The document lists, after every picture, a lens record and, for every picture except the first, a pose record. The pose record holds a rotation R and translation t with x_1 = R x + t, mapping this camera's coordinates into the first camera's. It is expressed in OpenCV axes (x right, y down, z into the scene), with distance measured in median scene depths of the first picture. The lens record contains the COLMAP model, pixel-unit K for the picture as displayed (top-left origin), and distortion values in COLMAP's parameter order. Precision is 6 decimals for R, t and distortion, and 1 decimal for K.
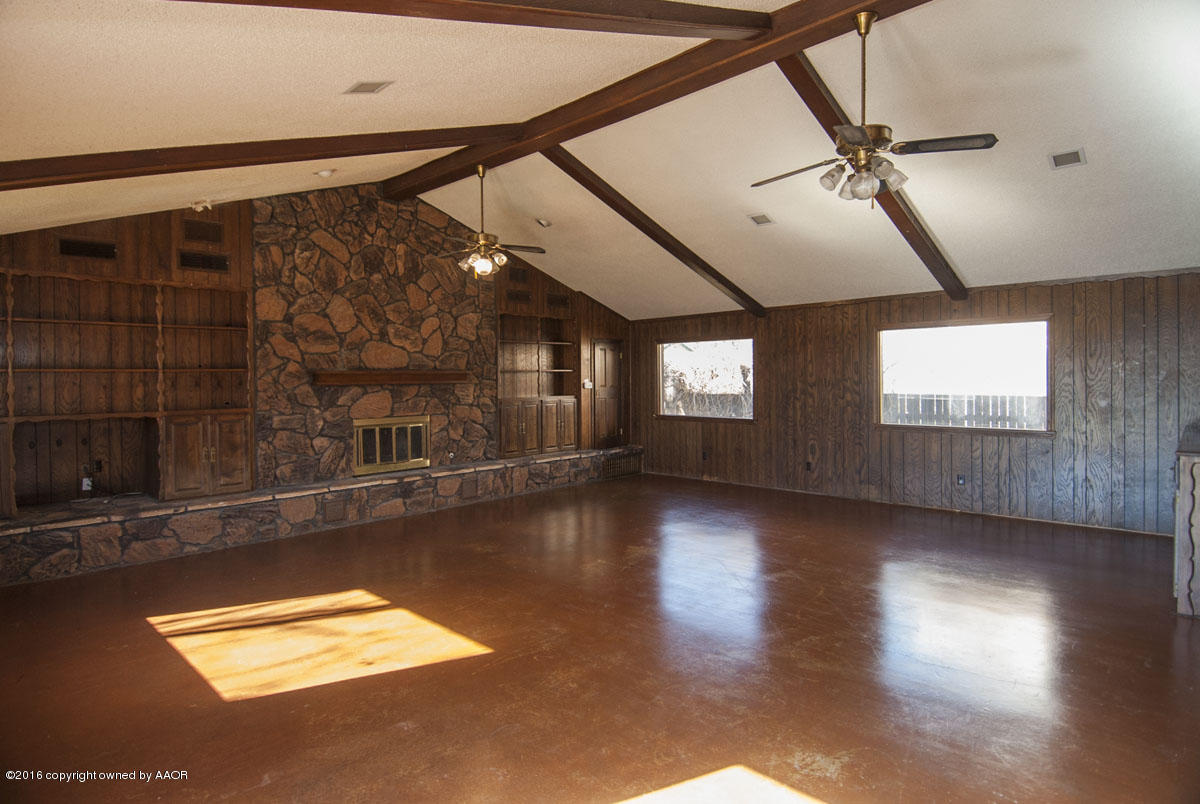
lens RADIAL K [[637.7, 0, 604.2], [0, 637.7, 386.4], [0, 0, 1]] dist [0.040940, -0.051231]
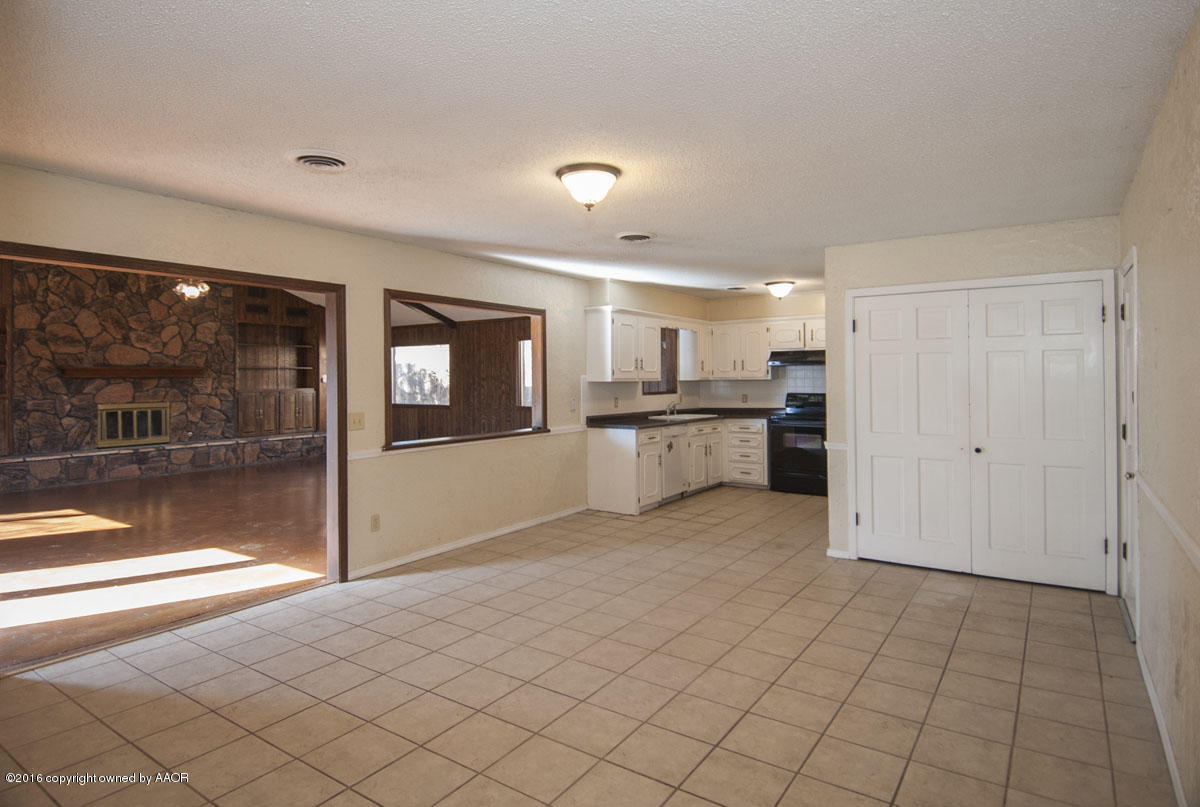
lens RADIAL K [[660.5, 0, 599.9], [0, 660.5, 376.1], [0, 0, 1]] dist [0.044820, -0.056787]
pose [[0.987278, 0.001695, 0.158993, 0.382370], [0.001146, 0.999841, -0.017771, 0.018558], [-0.158998, 0.017727, 0.987120, -0.473485]]
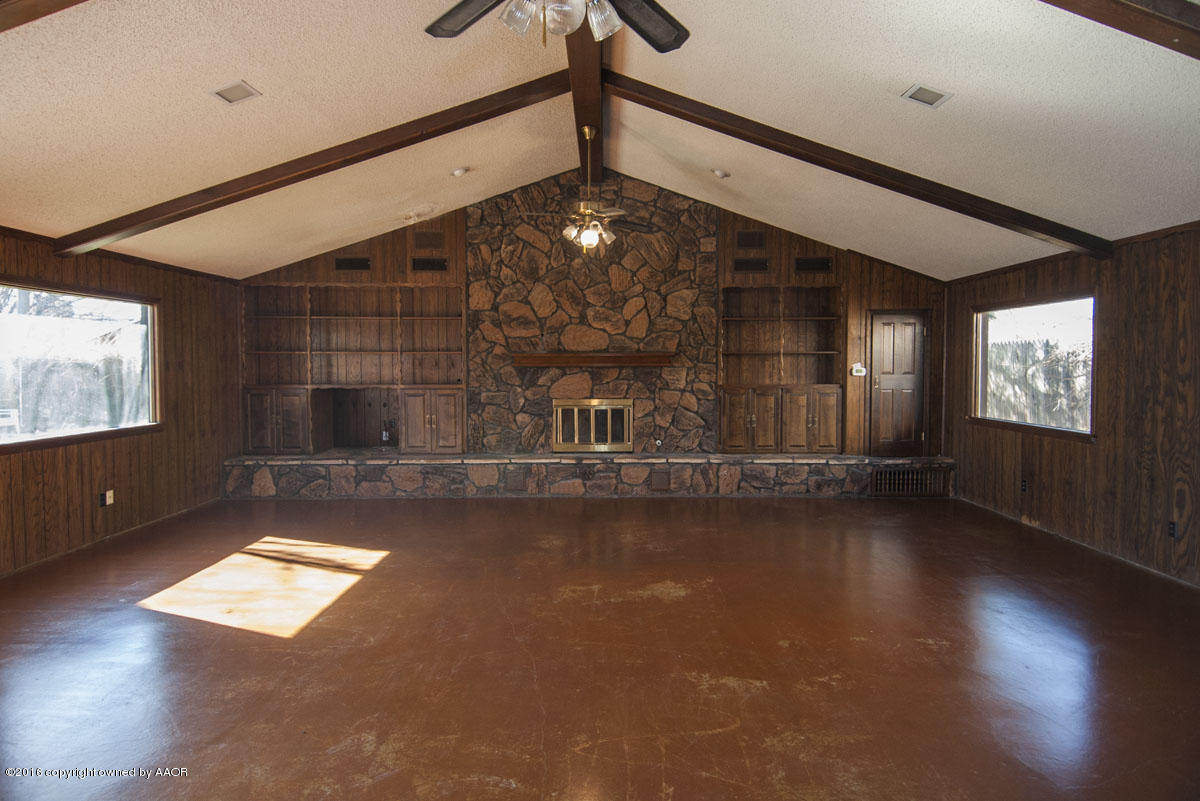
lens RADIAL K [[633.7, 0, 614.4], [0, 633.7, 383.5], [0, 0, 1]] dist [0.053766, -0.061064]
pose [[0.694999, 0.031910, -0.718302, 0.415482], [-0.016949, 0.999464, 0.028001, -0.005107], [0.718811, -0.007286, 0.695167, 0.327940]]
